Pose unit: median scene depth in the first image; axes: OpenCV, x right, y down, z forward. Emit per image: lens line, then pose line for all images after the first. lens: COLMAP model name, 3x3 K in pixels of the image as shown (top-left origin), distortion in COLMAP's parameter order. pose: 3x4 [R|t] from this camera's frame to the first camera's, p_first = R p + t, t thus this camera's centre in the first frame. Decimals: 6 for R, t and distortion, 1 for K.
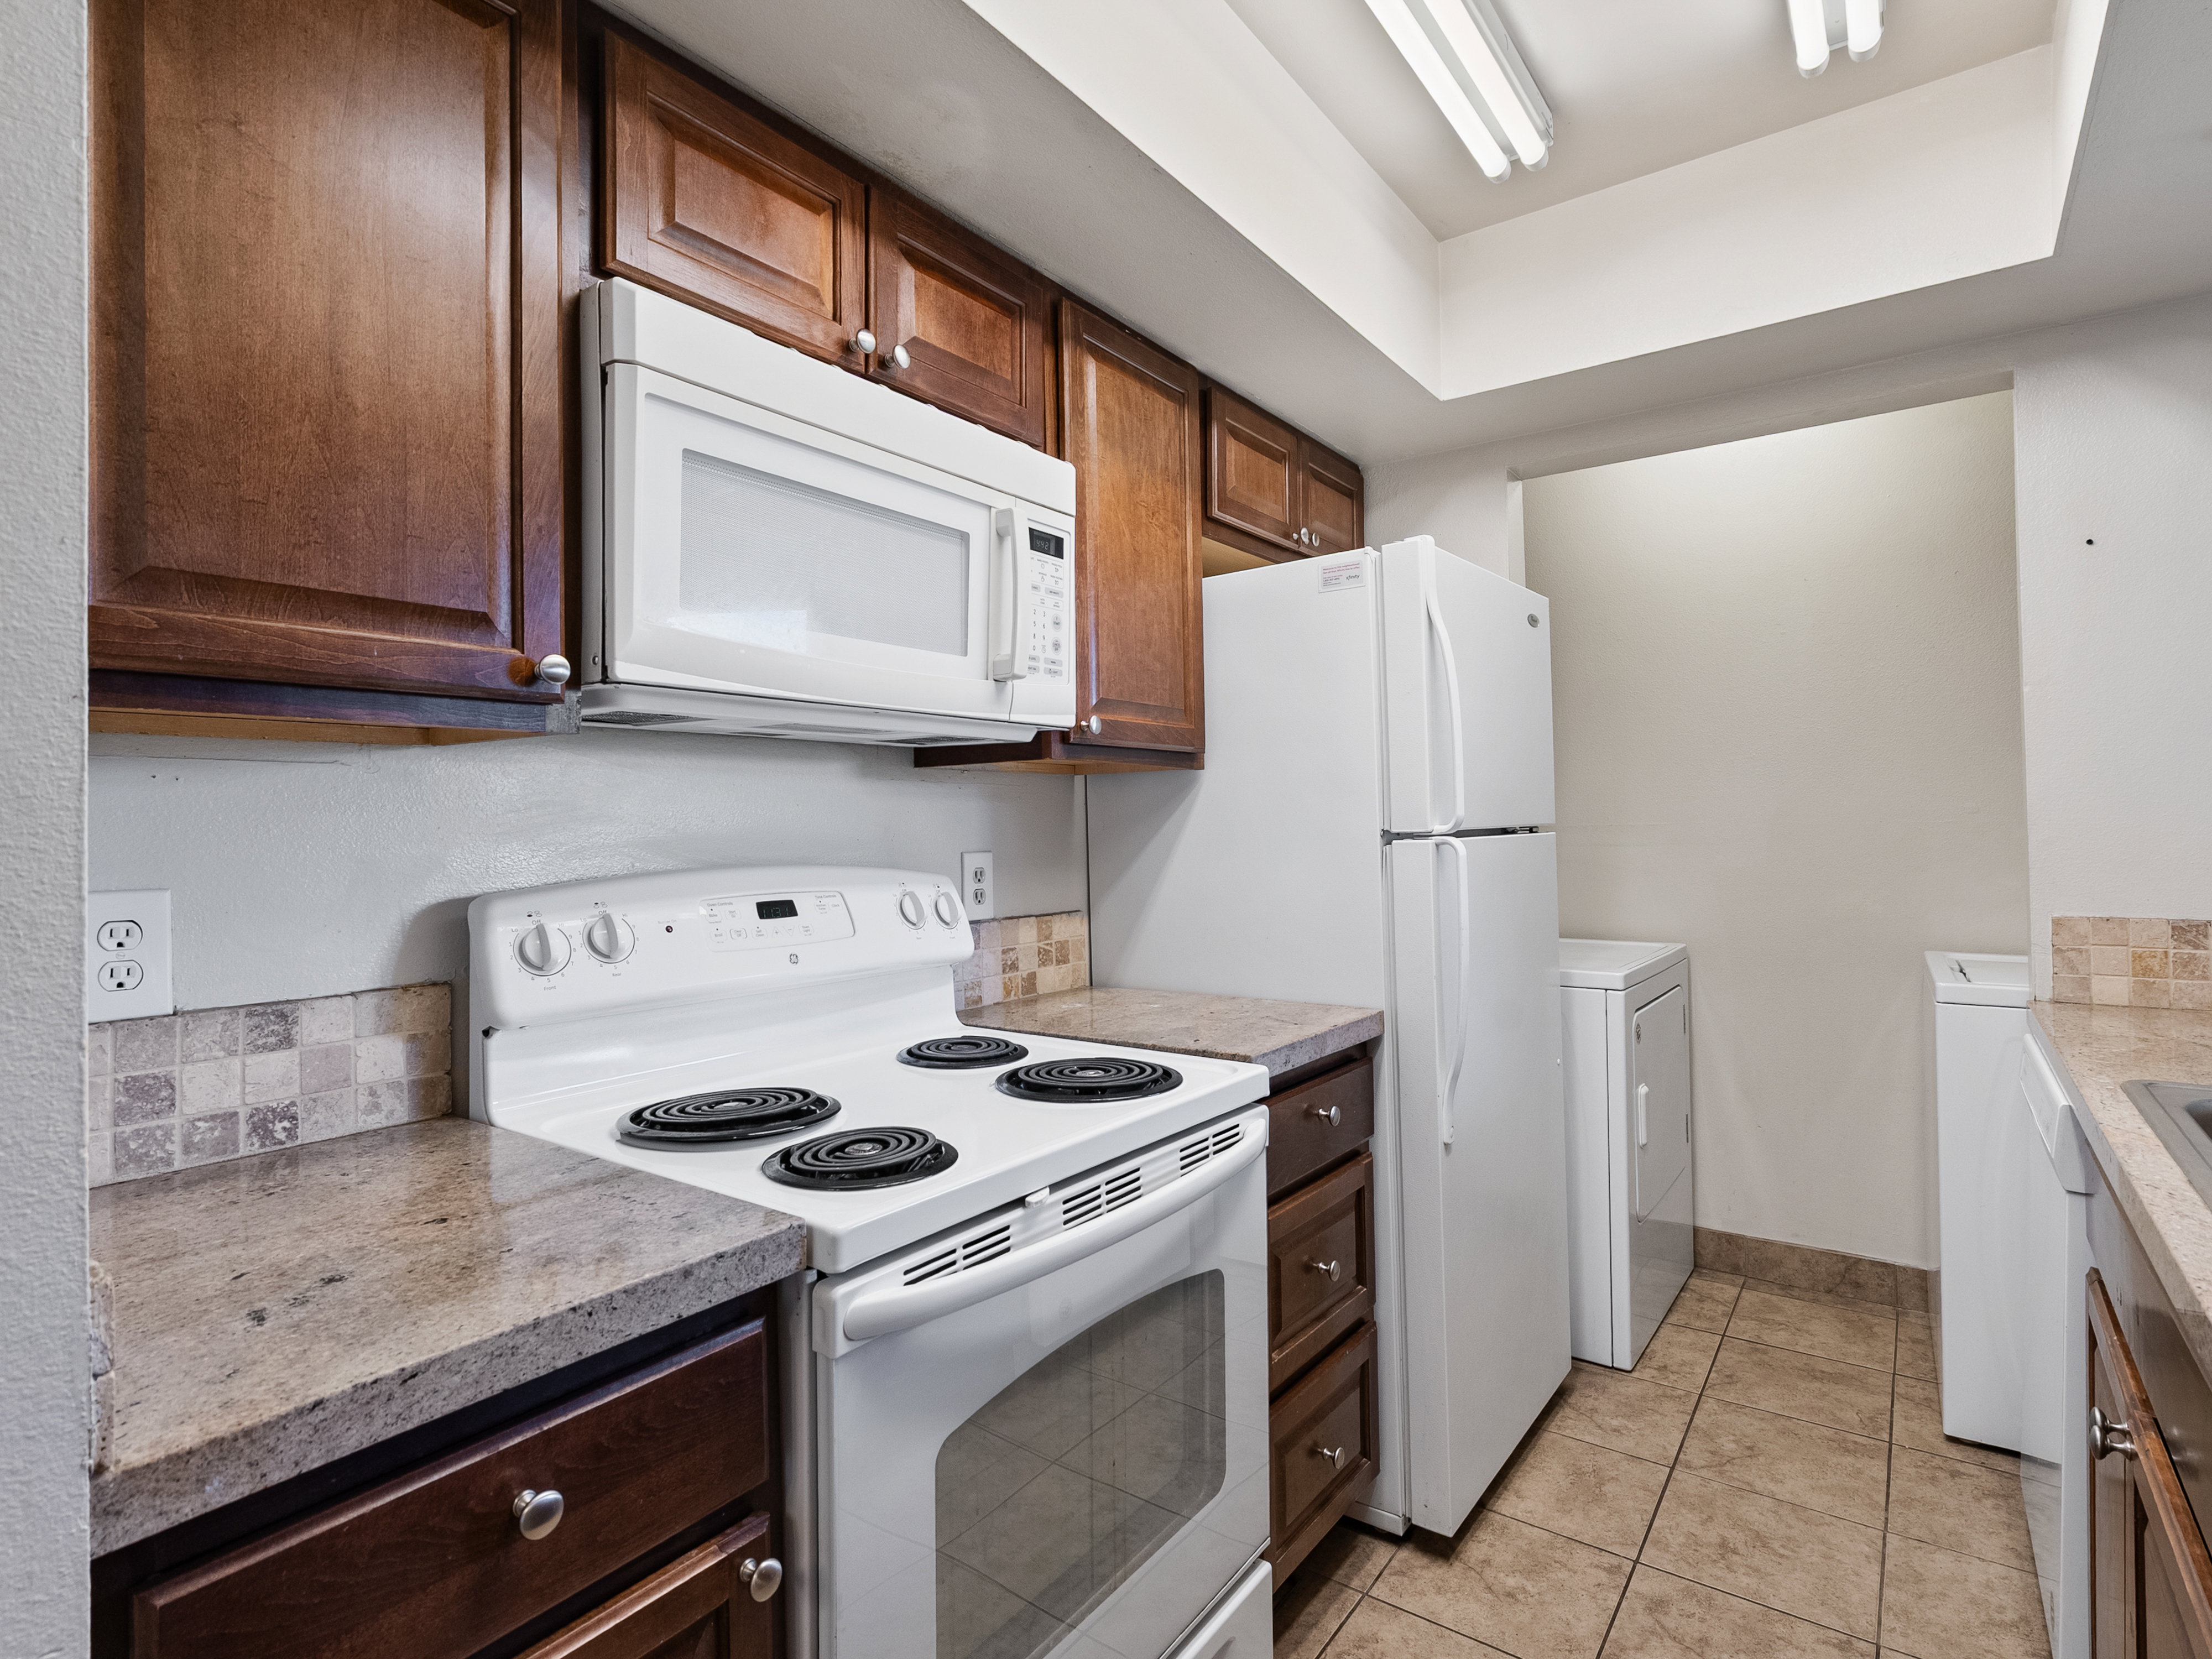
lens RADIAL K [[1135.2, 0, 1098.0], [0, 1135.2, 815.1], [0, 0, 1]] dist [-0.010735, 0.005440]
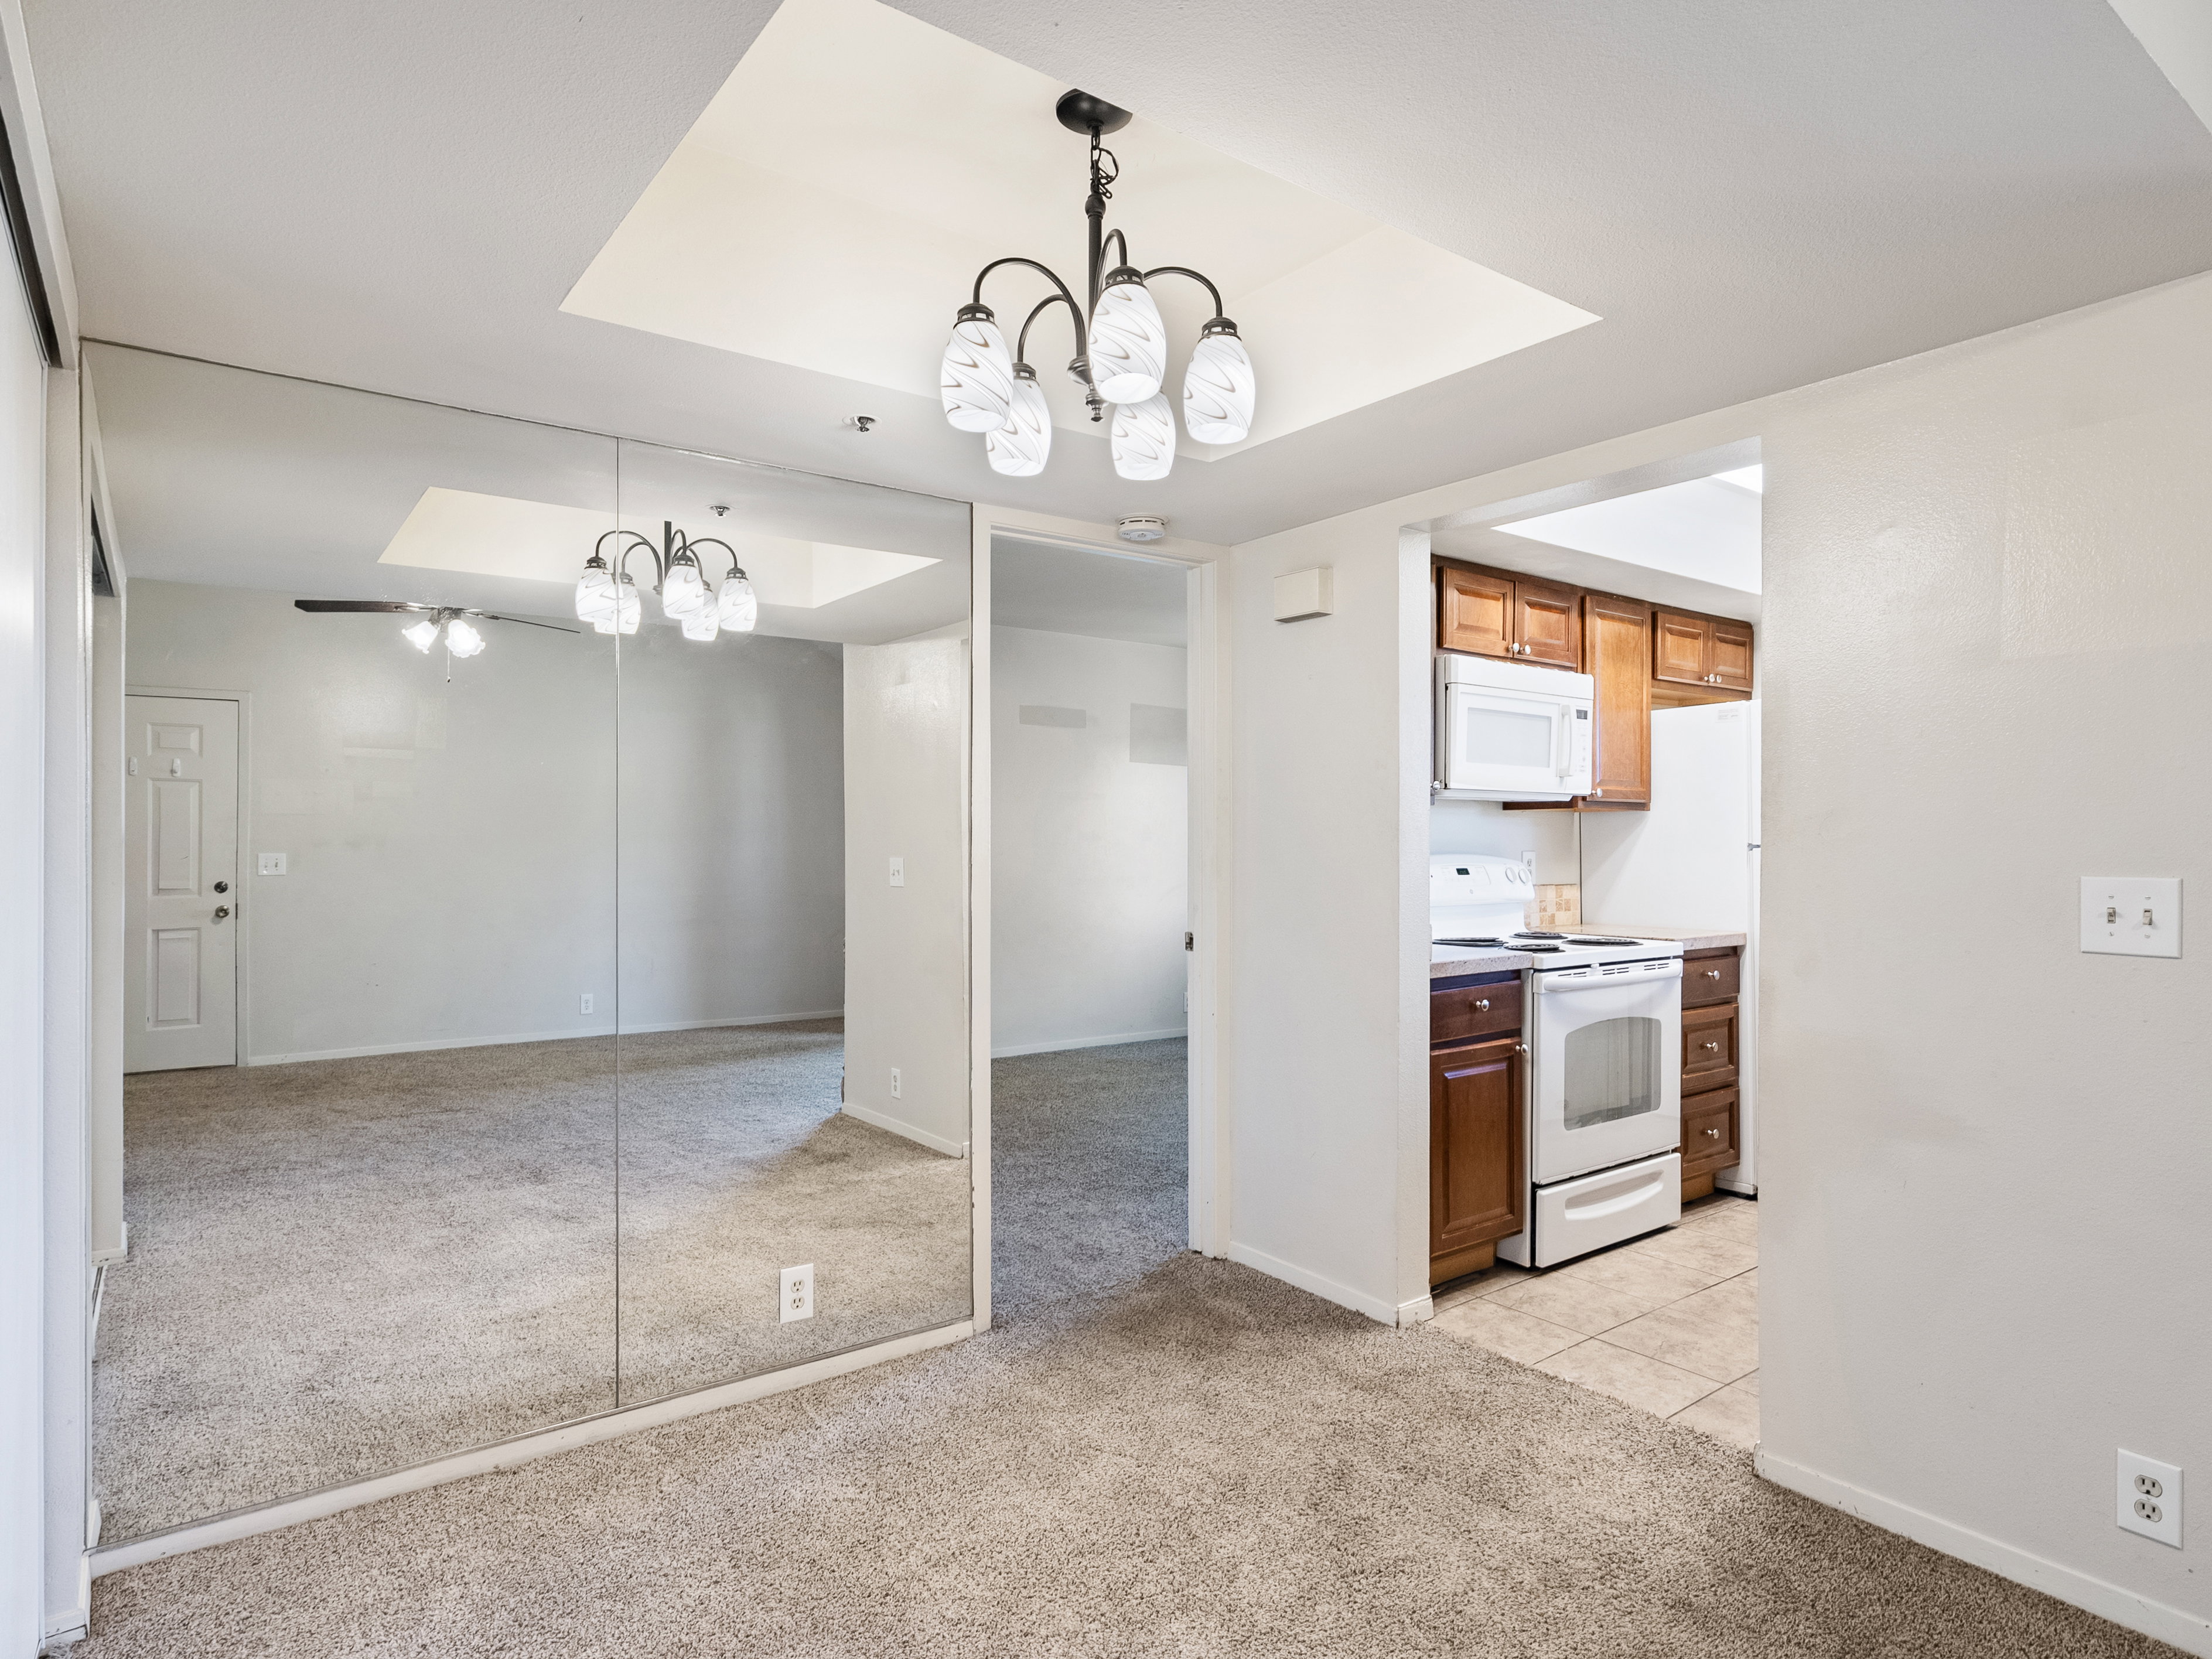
lens RADIAL K [[1246.9, 0, 1108.2], [0, 1246.9, 837.2], [0, 0, 1]] dist [-0.000535, 0.001026]
pose [[0.957993, 0.015591, -0.286368, -0.202338], [-0.012918, 0.999854, 0.011221, -0.008291], [0.286501, -0.007051, 0.958054, -1.443049]]
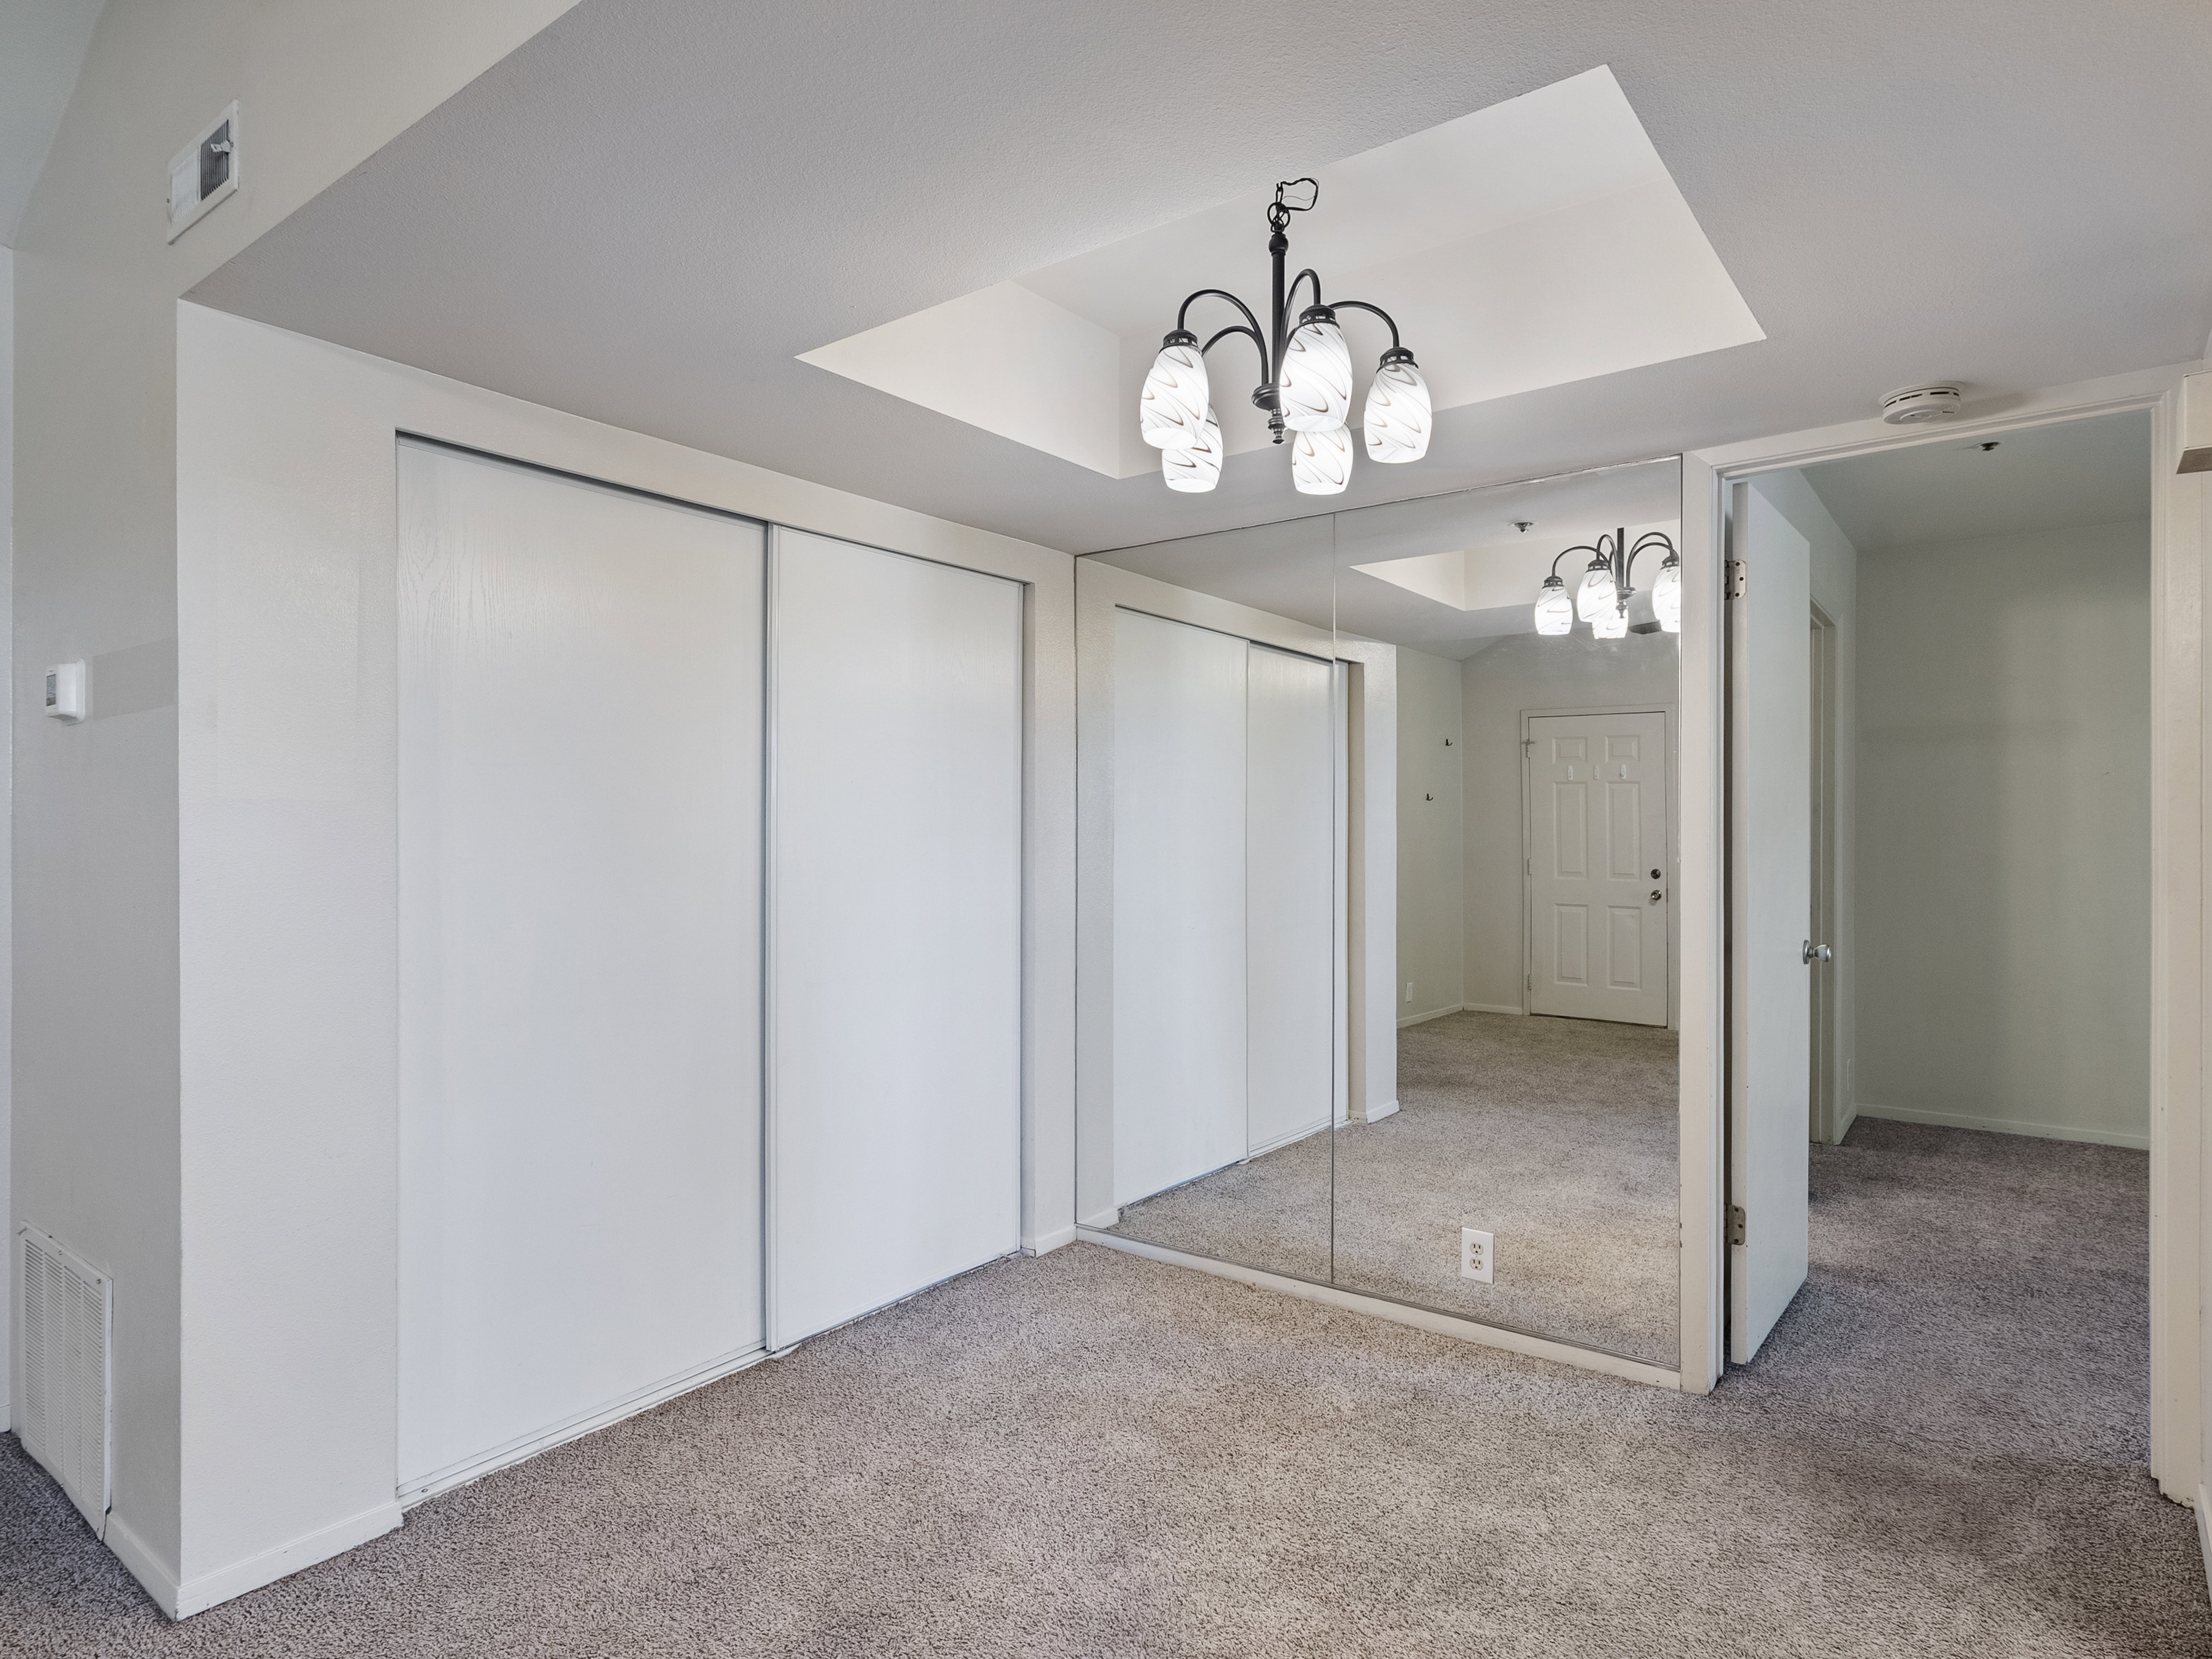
lens RADIAL K [[1246.9, 0, 1105.6], [0, 1246.9, 825.2], [0, 0, 1]] dist [-0.000535, 0.001026]
pose [[-0.010023, 0.008468, -0.999914, 0.619883], [0.009534, 0.999919, 0.008373, -0.011524], [0.999904, -0.009449, -0.010103, -0.583505]]
